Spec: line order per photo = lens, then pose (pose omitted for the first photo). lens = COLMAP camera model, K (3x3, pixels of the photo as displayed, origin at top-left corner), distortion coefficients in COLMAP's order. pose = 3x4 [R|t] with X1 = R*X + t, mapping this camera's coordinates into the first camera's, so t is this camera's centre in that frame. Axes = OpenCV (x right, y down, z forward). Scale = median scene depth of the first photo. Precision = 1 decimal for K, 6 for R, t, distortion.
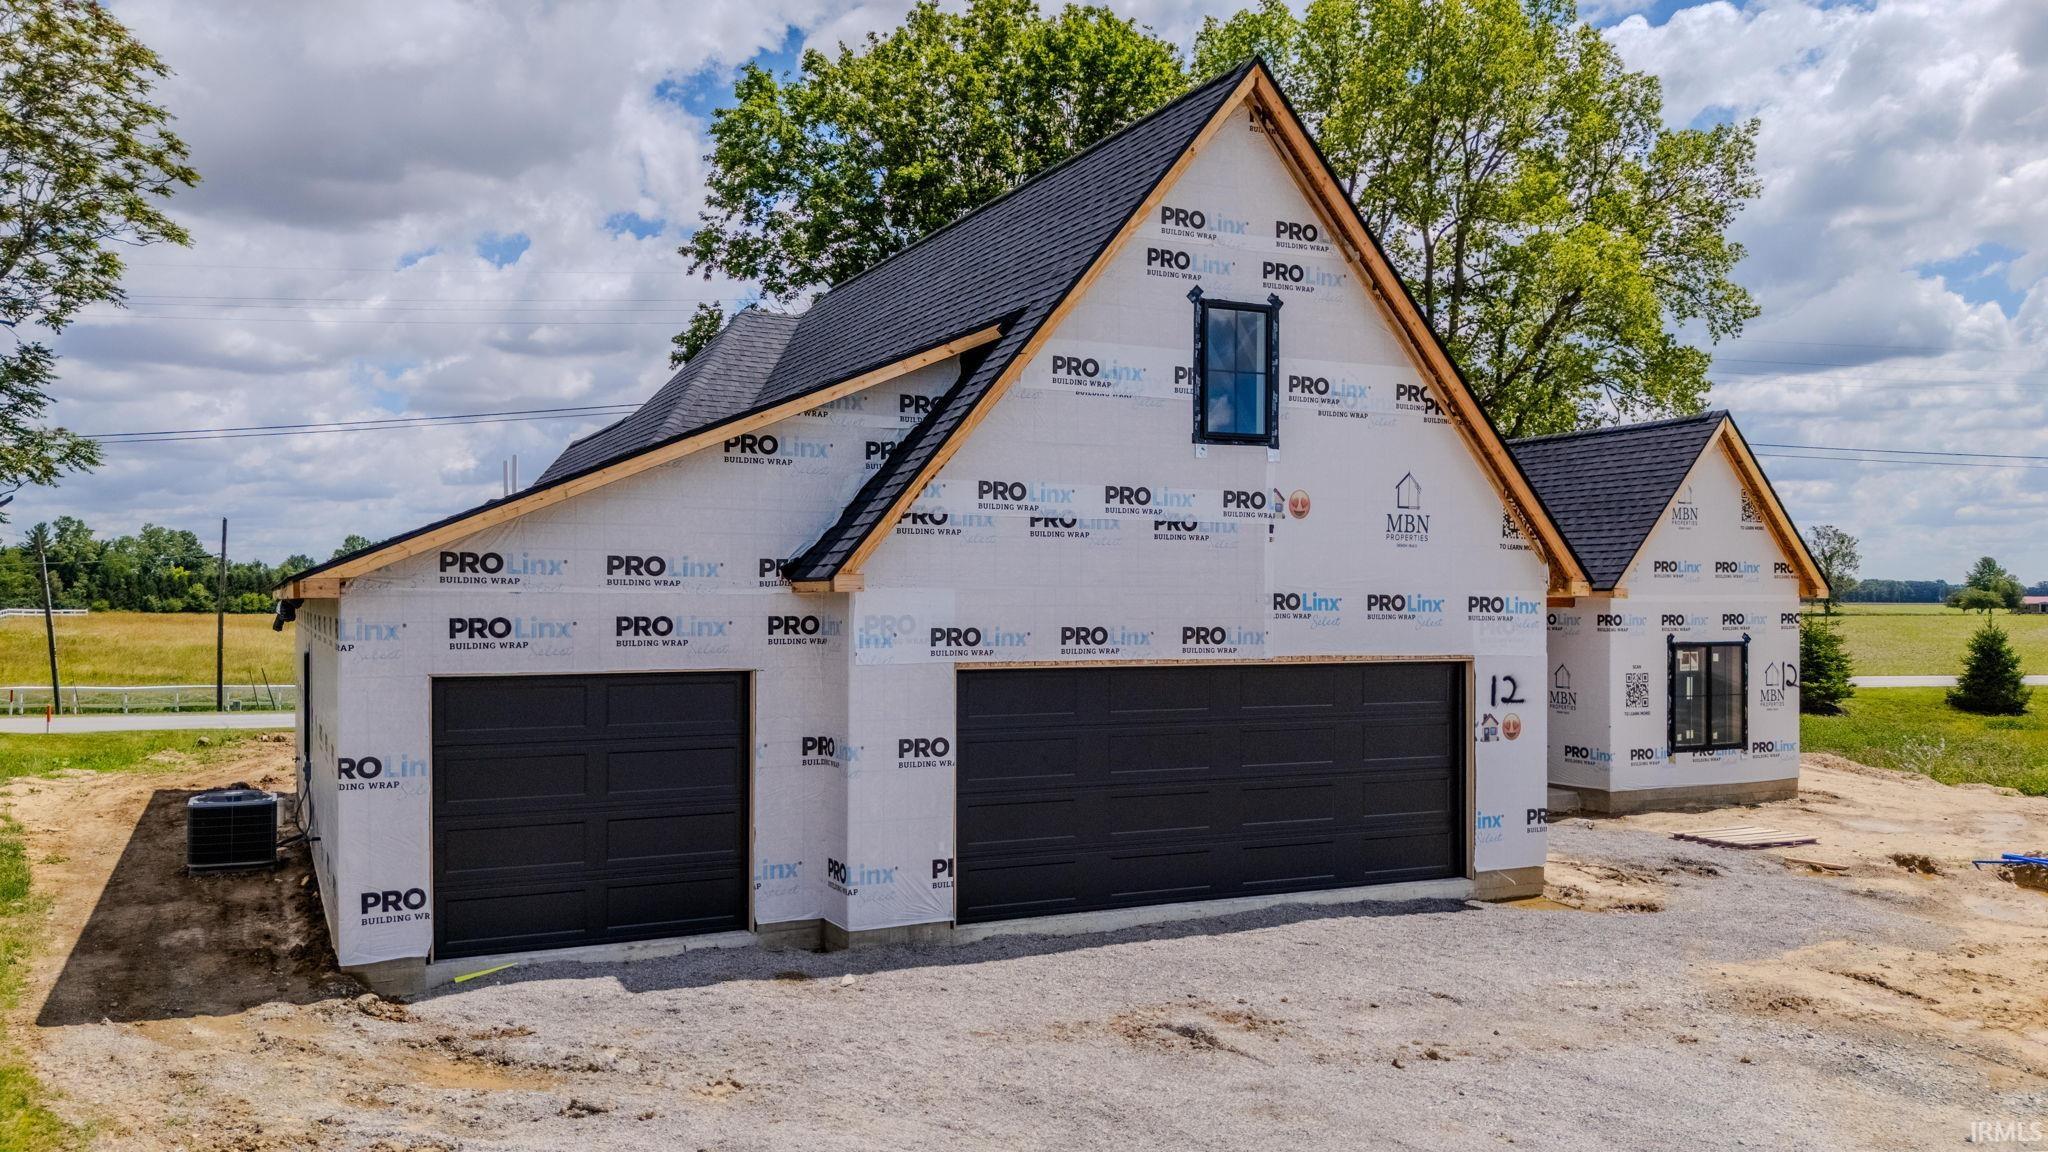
lens RADIAL K [[1528.7, 0, 1004.9], [0, 1528.7, 601.5], [0, 0, 1]] dist [0.085070, -0.090716]
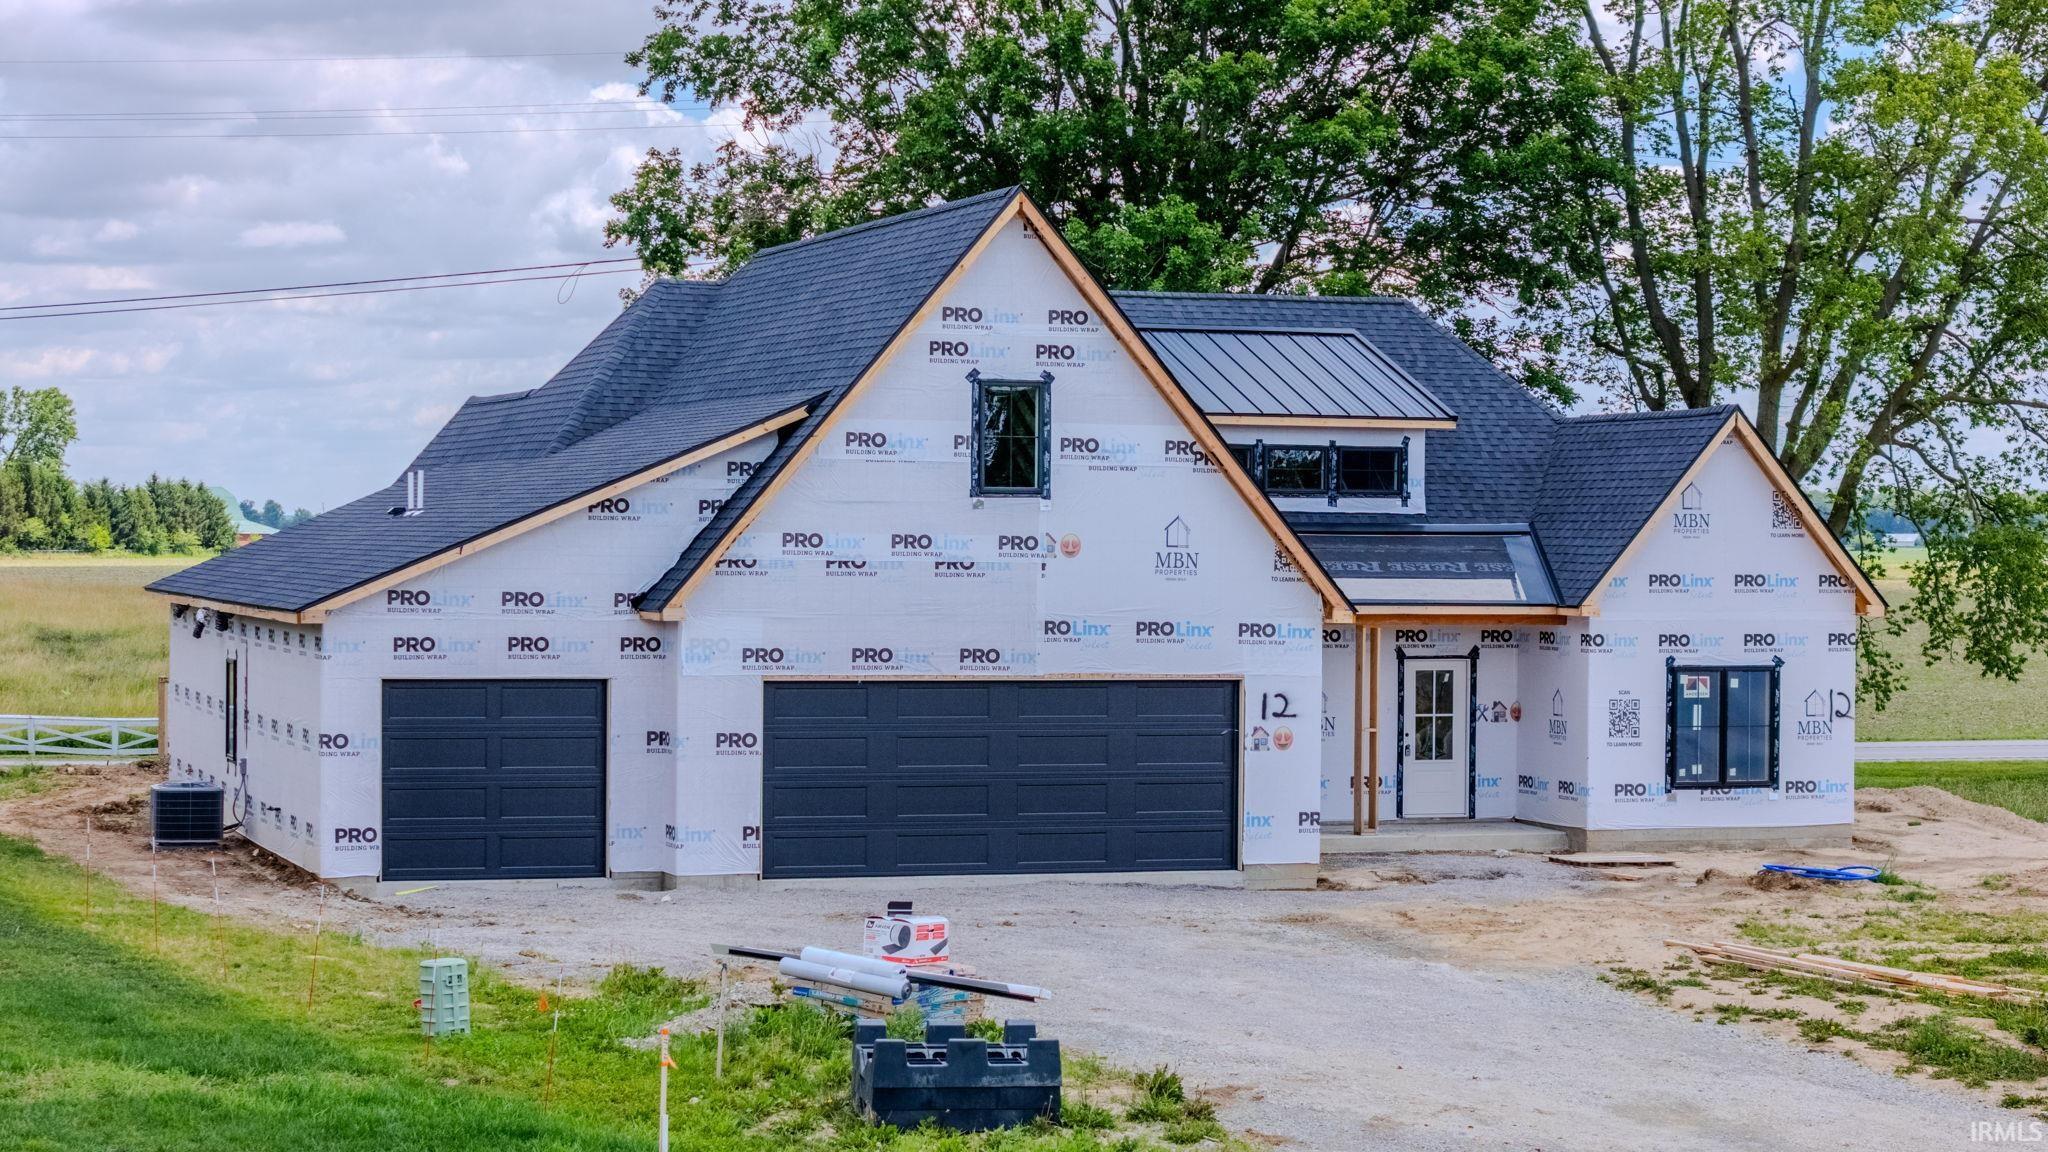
lens RADIAL K [[4175.0, 0, 1017.6], [0, 4175.0, 566.4], [0, 0, 1]] dist [0.005315, 0.000000]
pose [[0.992266, 0.009668, -0.123754, 0.572521], [-0.008552, 0.999918, 0.009547, -0.080703], [0.123836, -0.008415, 0.992267, -2.294610]]
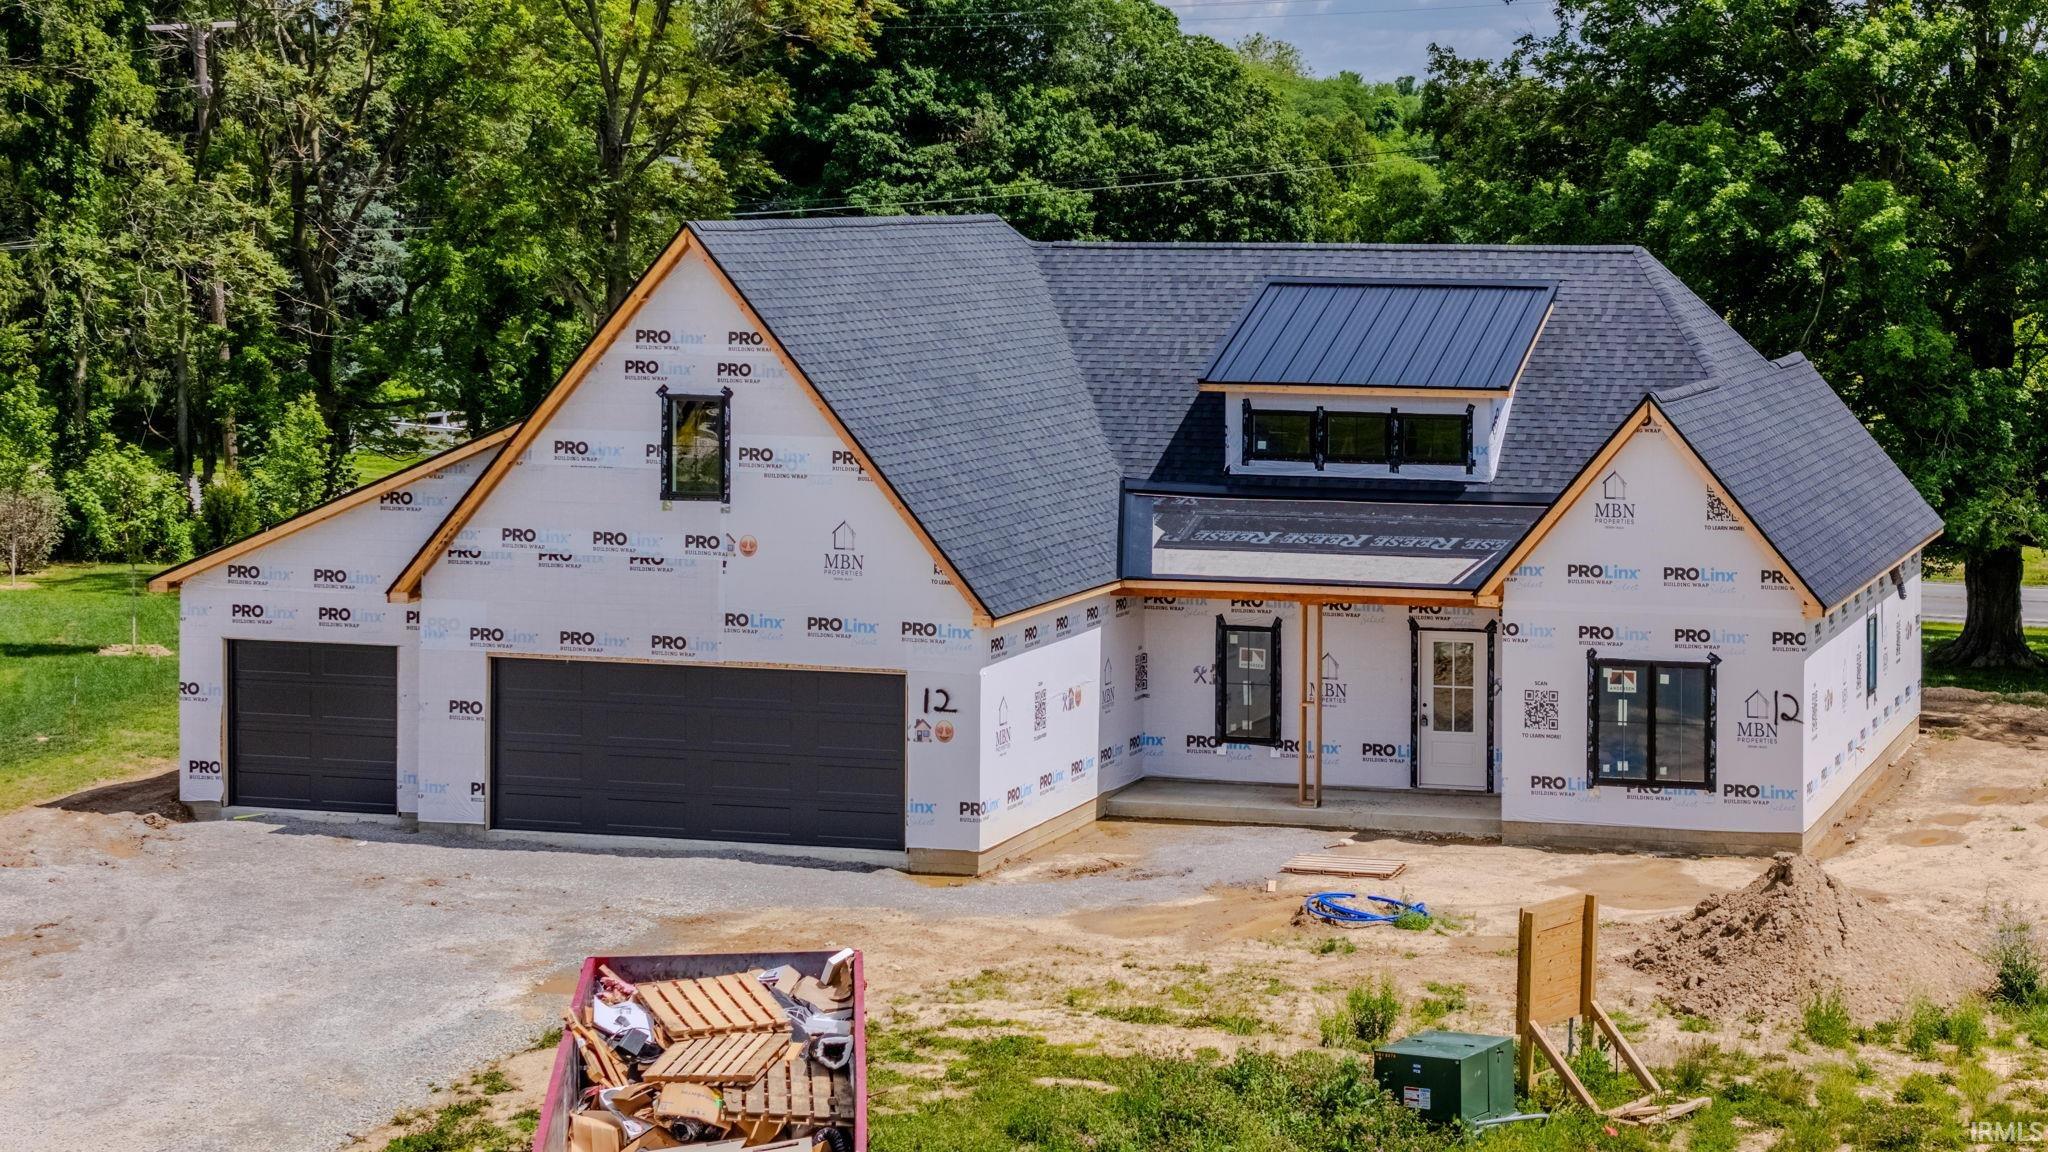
lens RADIAL K [[4175.0, 0, 1197.2], [0, 4175.0, 171.5], [0, 0, 1]] dist [0.005315, 0.000000]
pose [[0.744277, 0.004805, -0.667853, 2.956680], [-0.003807, 0.999988, 0.002952, -0.408594], [0.667860, 0.000346, 0.744287, -1.442938]]
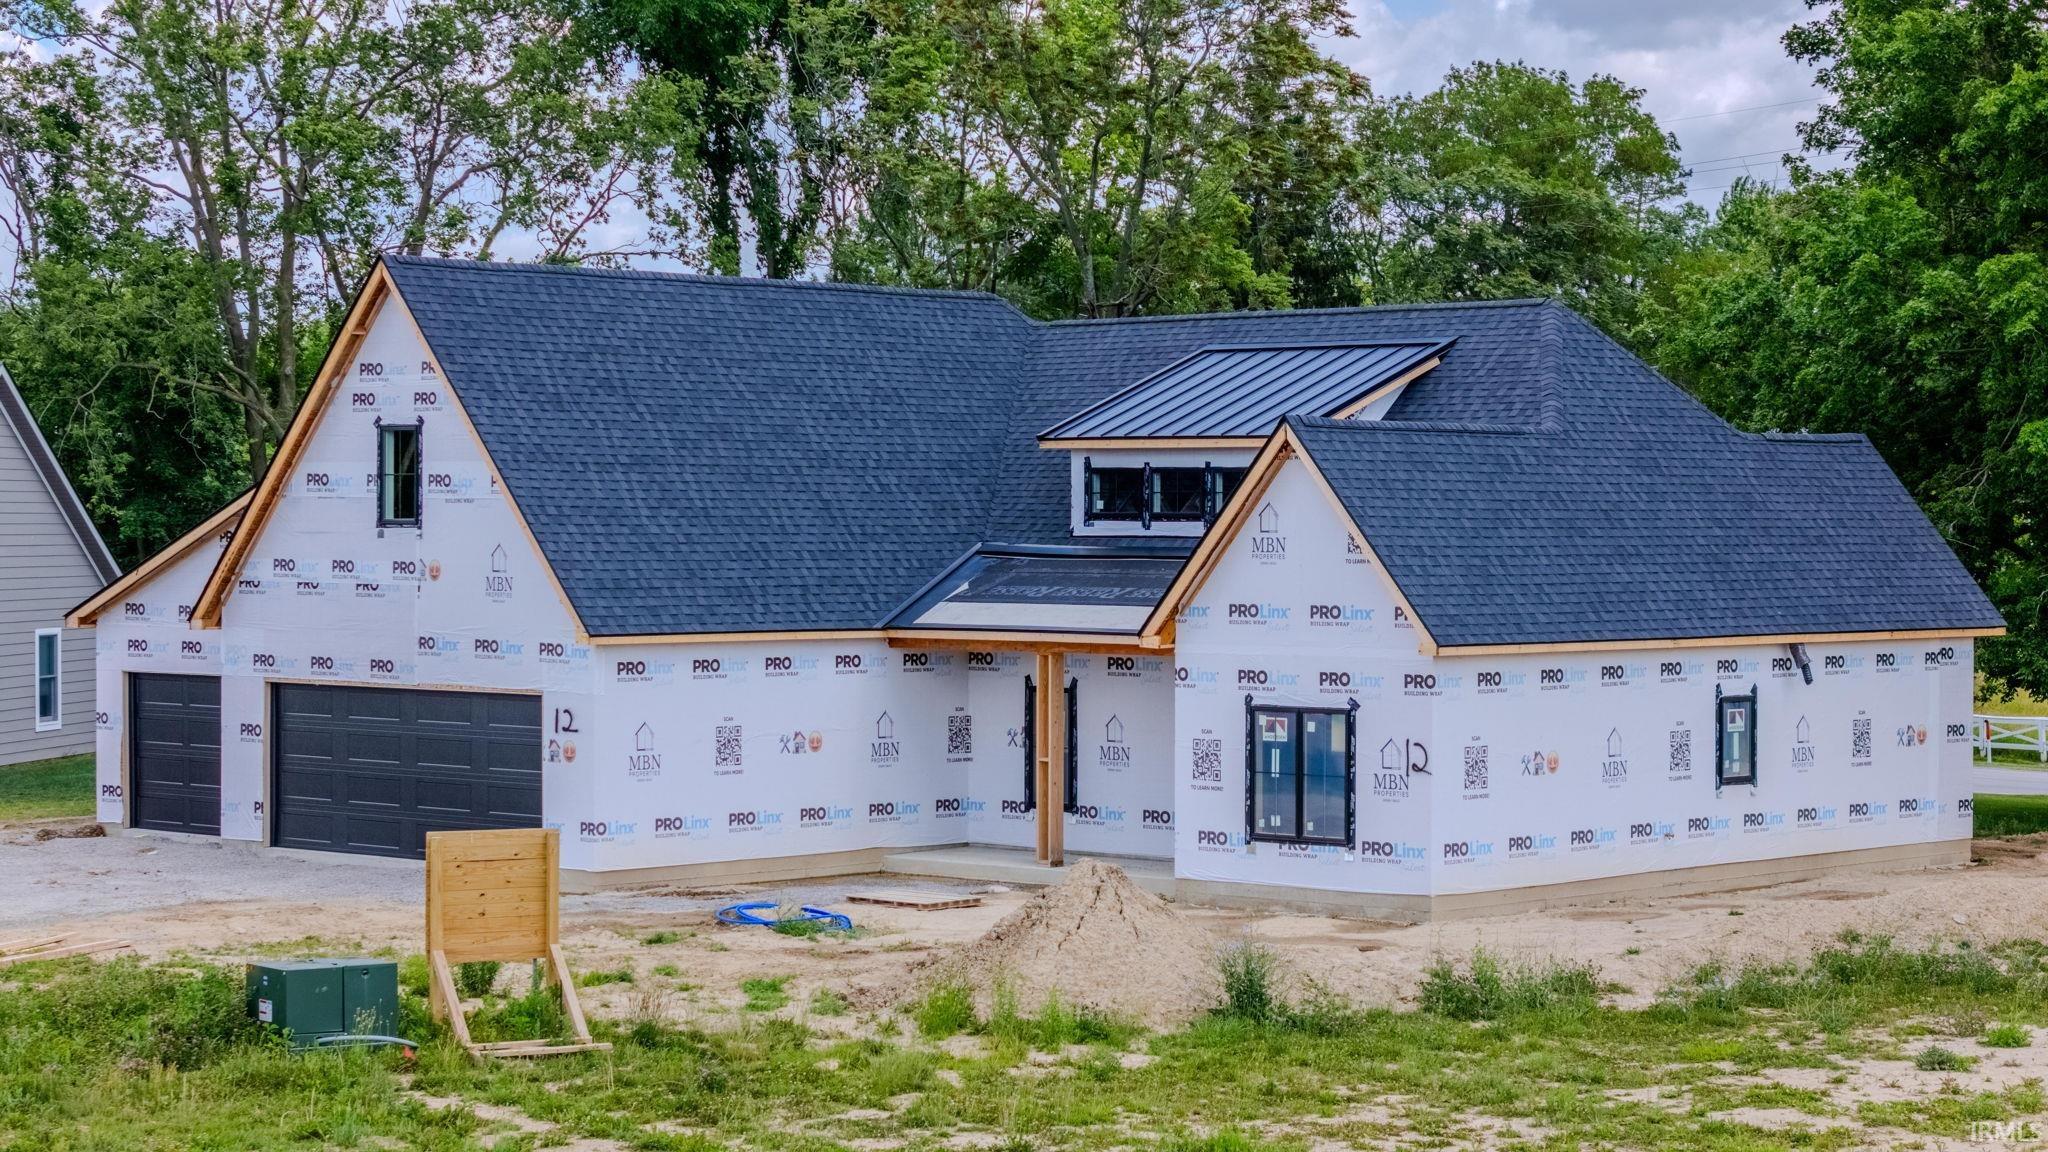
lens RADIAL K [[4175.0, 0, 983.6], [0, 4175.0, 503.2], [0, 0, 1]] dist [0.005315, 0.000000]
pose [[0.364787, -0.002230, -0.931088, 3.890489], [-0.002025, 0.999993, -0.003189, -0.115038], [0.931089, 0.003048, 0.364780, 0.123871]]
